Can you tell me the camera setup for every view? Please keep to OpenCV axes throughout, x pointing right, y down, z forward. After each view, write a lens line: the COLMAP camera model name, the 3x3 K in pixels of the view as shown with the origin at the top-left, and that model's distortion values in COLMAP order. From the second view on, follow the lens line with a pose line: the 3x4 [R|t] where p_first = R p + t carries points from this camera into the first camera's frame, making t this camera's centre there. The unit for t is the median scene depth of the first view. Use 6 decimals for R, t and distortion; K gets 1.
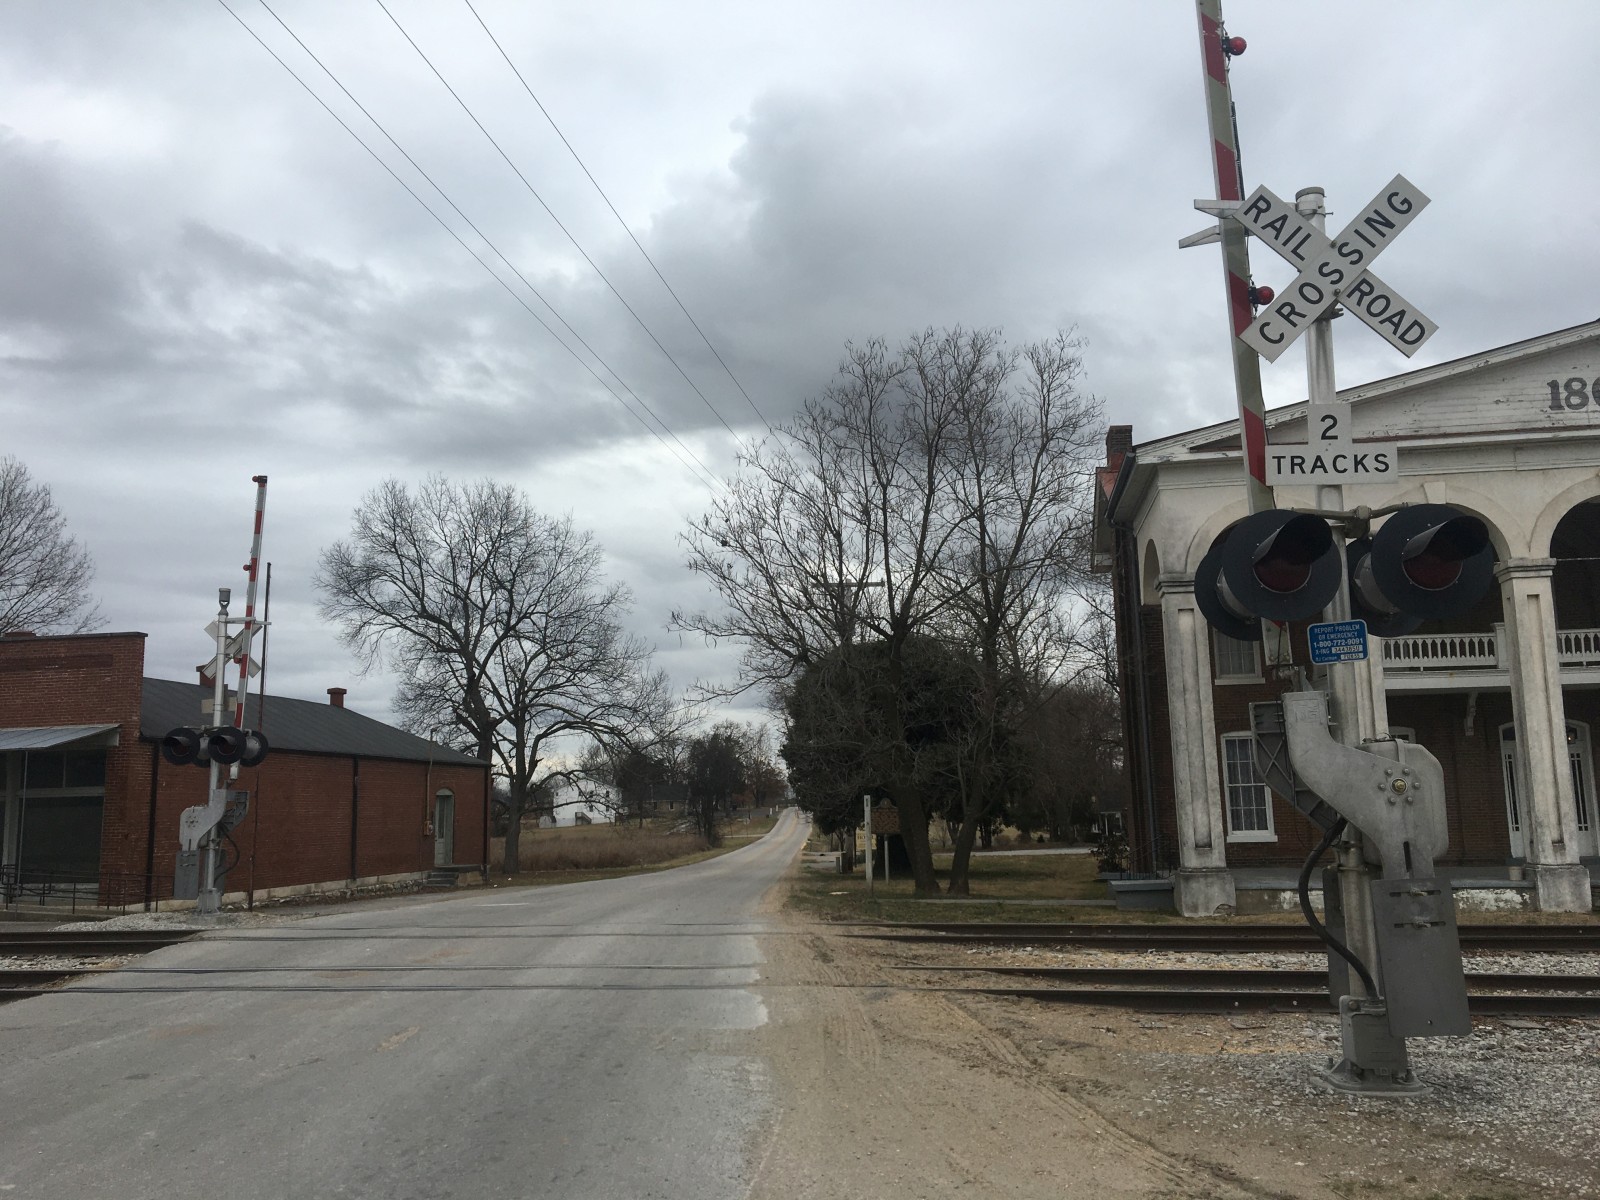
lens RADIAL K [[1368.9, 0, 788.2], [0, 1368.9, 614.2], [0, 0, 1]] dist [0.128512, -0.197903]
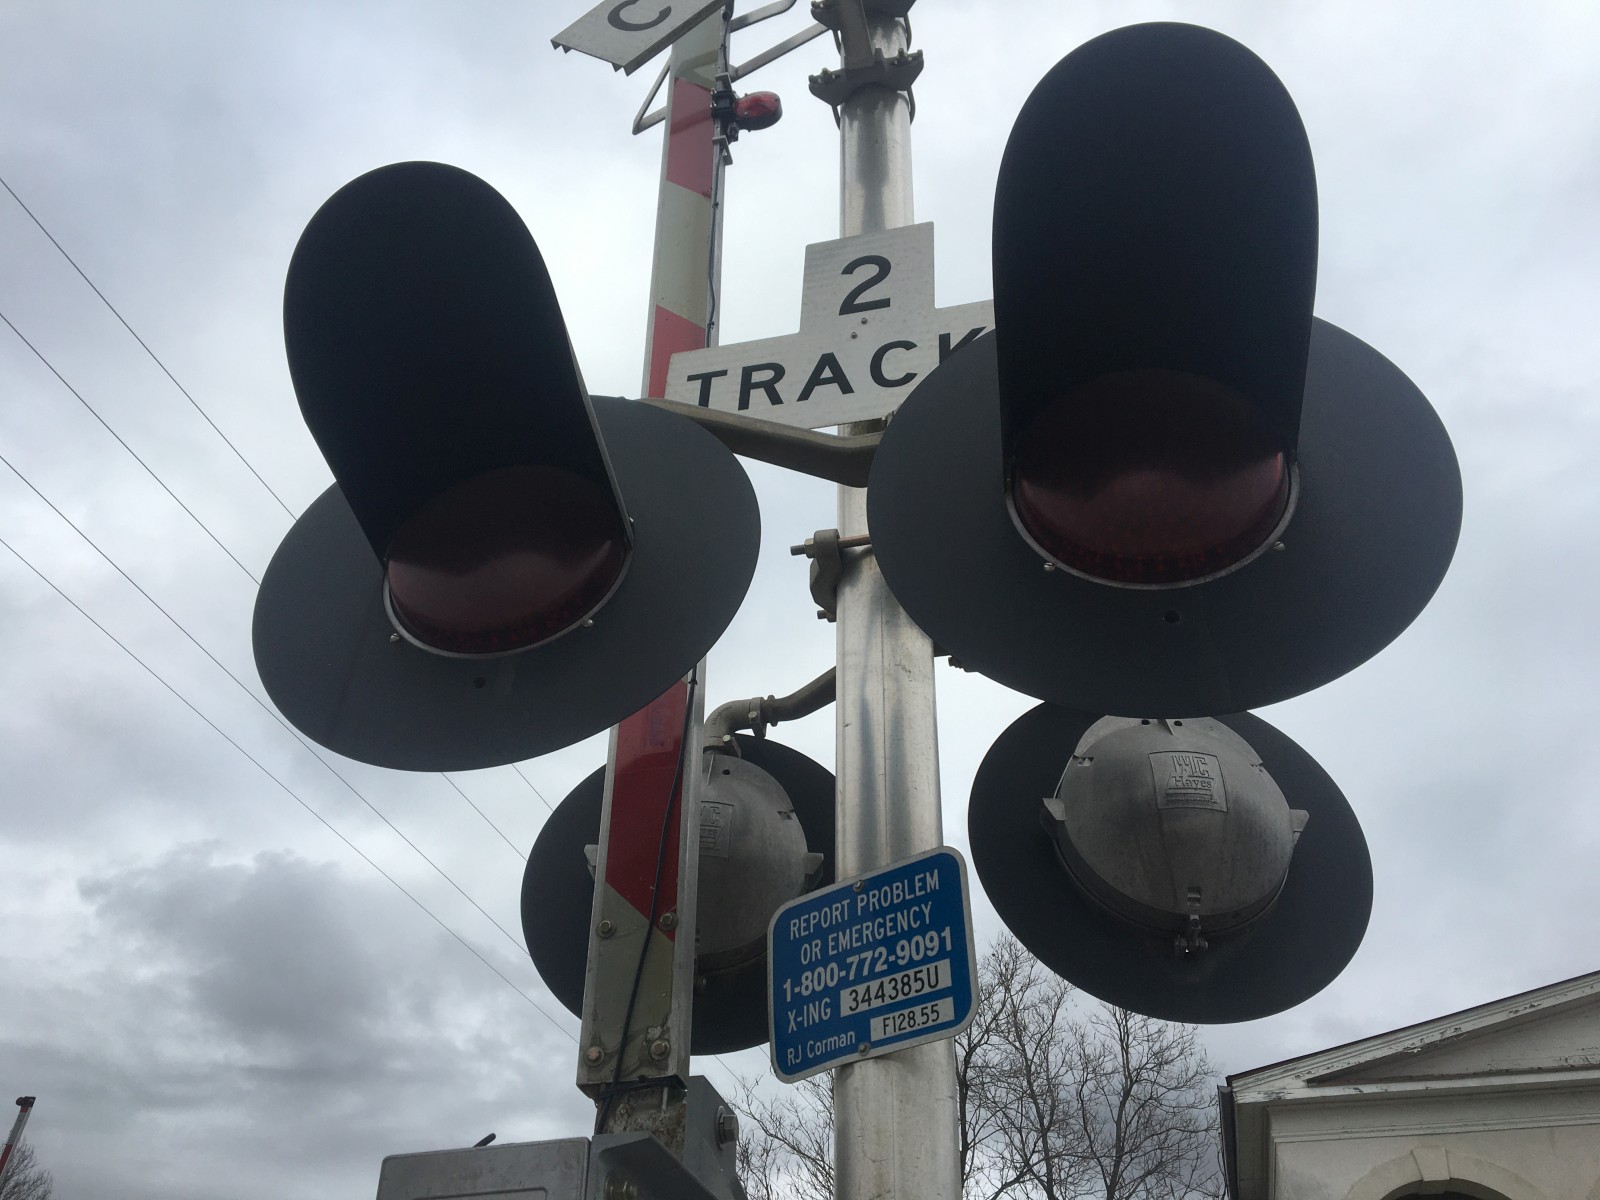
lens RADIAL K [[1368.9, 0, 788.2], [0, 1368.9, 614.2], [0, 0, 1]] dist [0.128512, -0.197903]
pose [[0.992685, -0.039307, -0.114153, 0.108222], [-0.020387, 0.877363, -0.479394, 0.020106], [0.118998, 0.478214, 0.870144, 0.206224]]
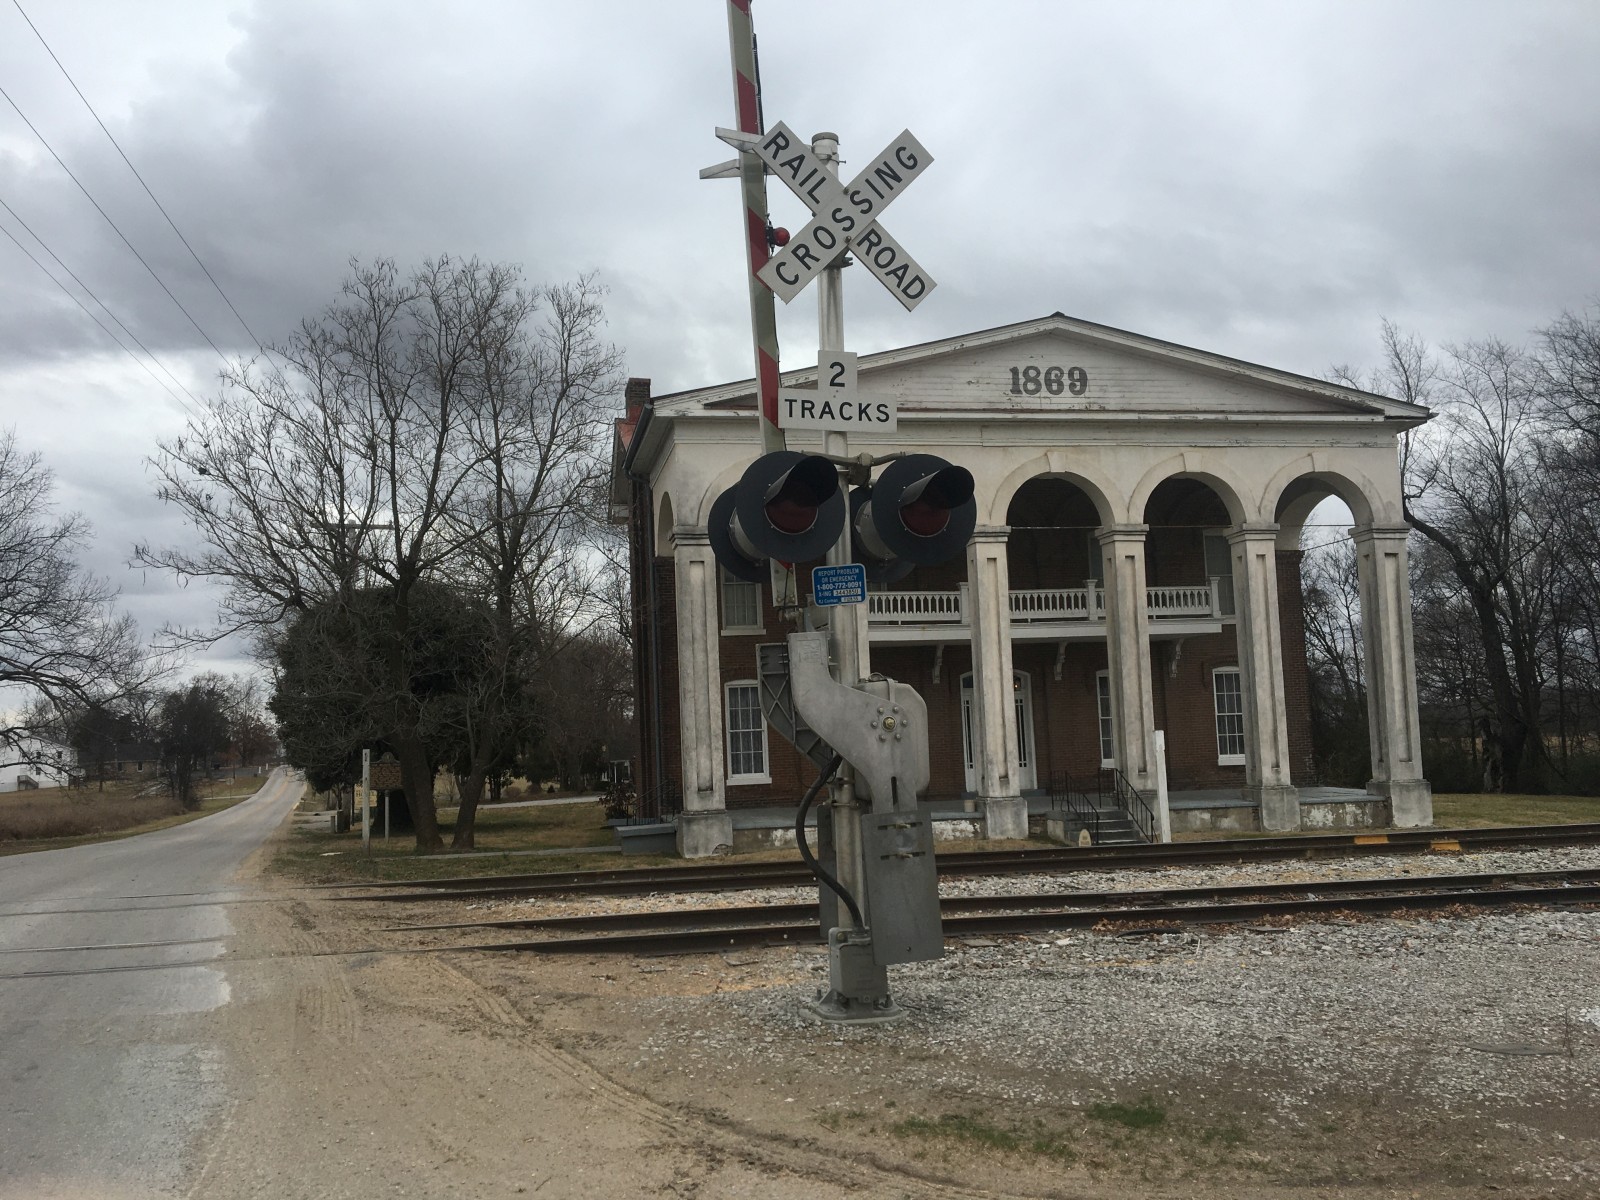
lens RADIAL K [[1368.9, 0, 788.2], [0, 1368.9, 614.2], [0, 0, 1]] dist [0.128512, -0.197903]
pose [[0.939799, 0.018539, 0.341223, 0.004065], [-0.030332, 0.999112, 0.029259, 0.003395], [-0.340378, -0.037847, 0.939527, 0.016251]]
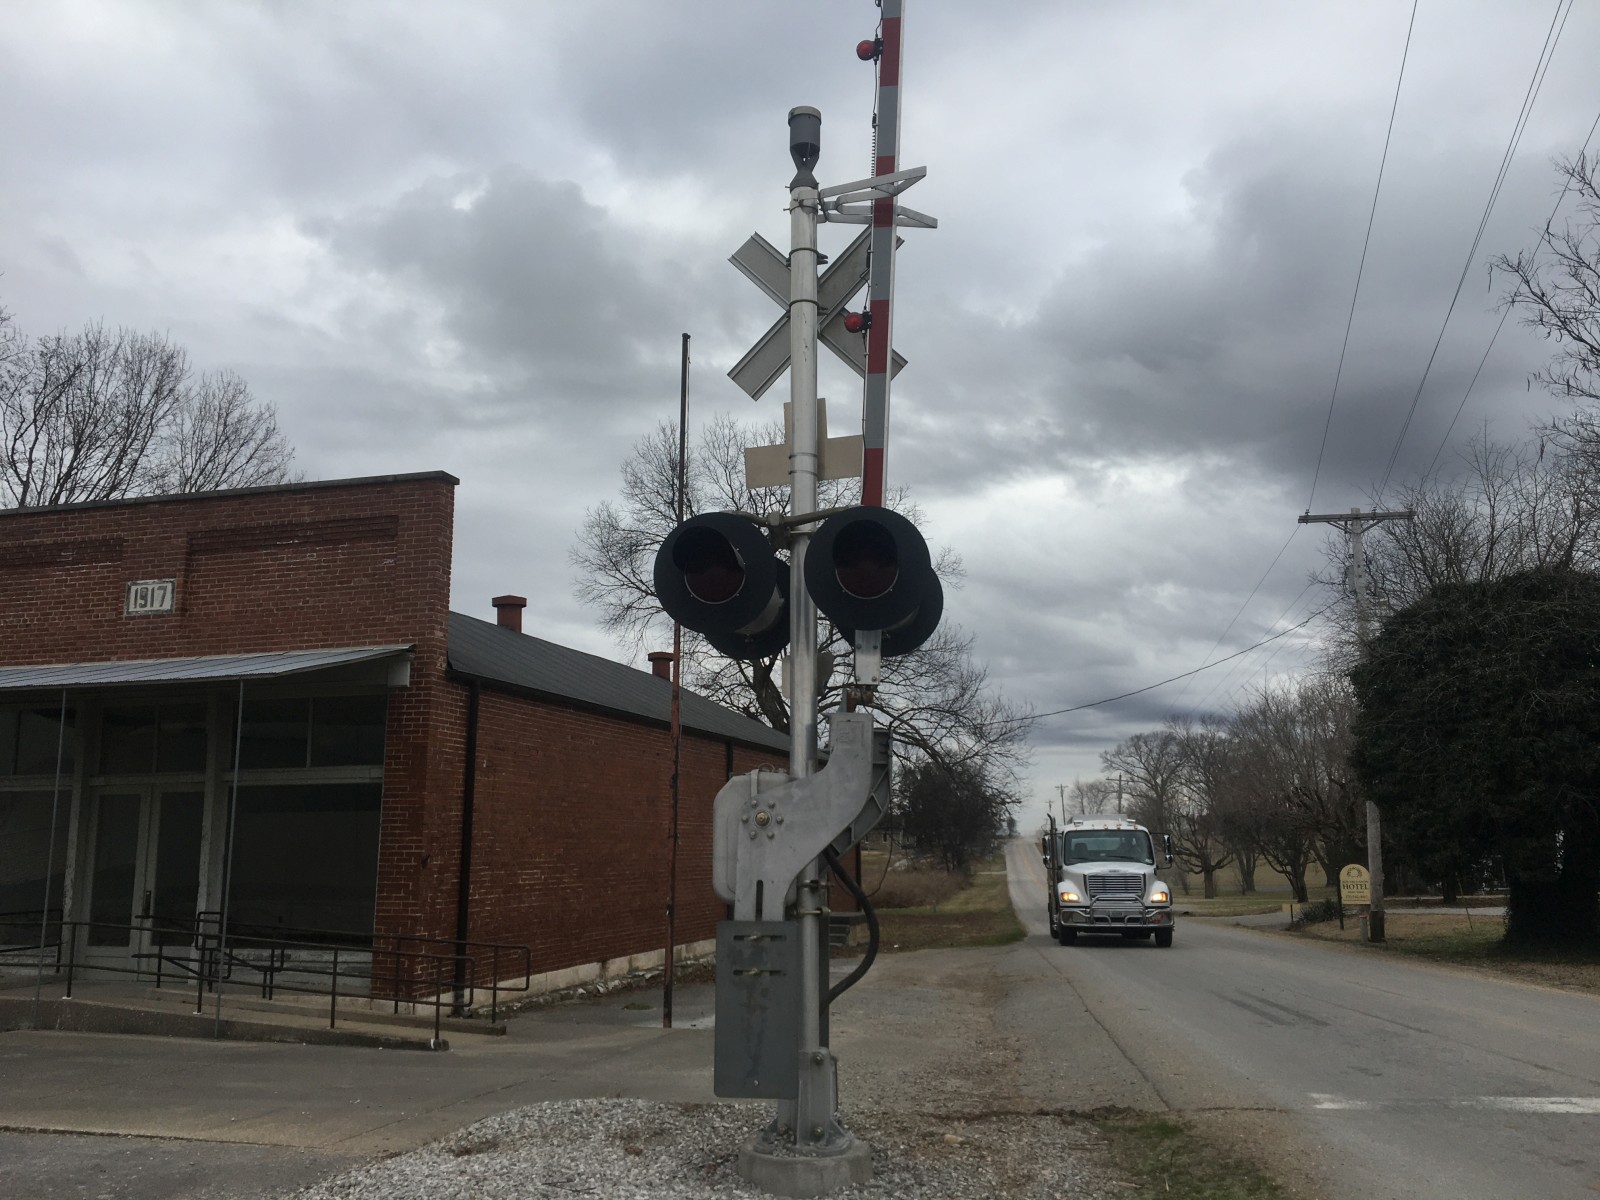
lens RADIAL K [[1335.8, 0, 775.0], [0, 1335.8, 618.8], [0, 0, 1]] dist [0.076931, -0.119695]
pose [[0.992080, -0.004709, -0.125517, -0.298890], [0.001698, 0.999709, -0.024080, 0.086414], [0.125594, 0.023676, 0.991799, 0.552016]]
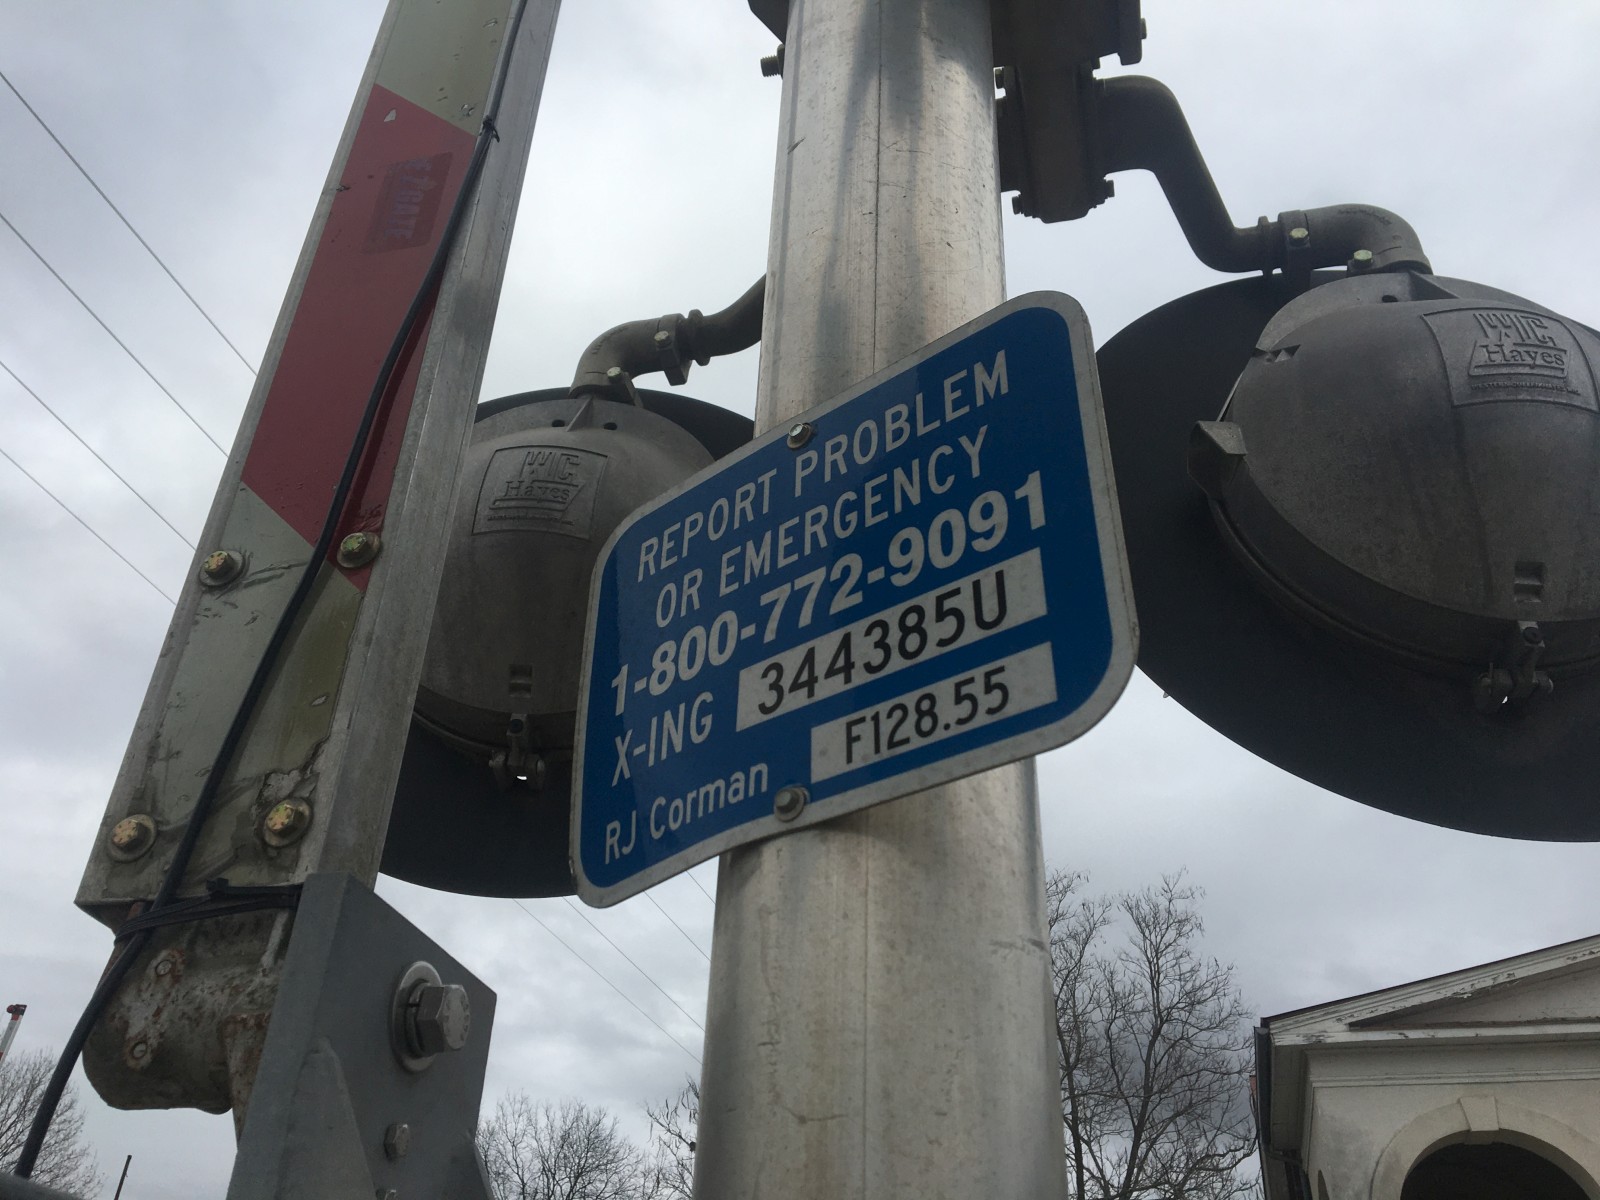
lens RADIAL K [[1356.4, 0, 750.2], [0, 1356.4, 590.9], [0, 0, 1]] dist [0.100454, -0.135883]
pose [[0.986297, -0.025273, -0.163035, 0.107141], [-0.052367, 0.889140, -0.454629, 0.015861], [0.156451, 0.456936, 0.875633, 0.237475]]
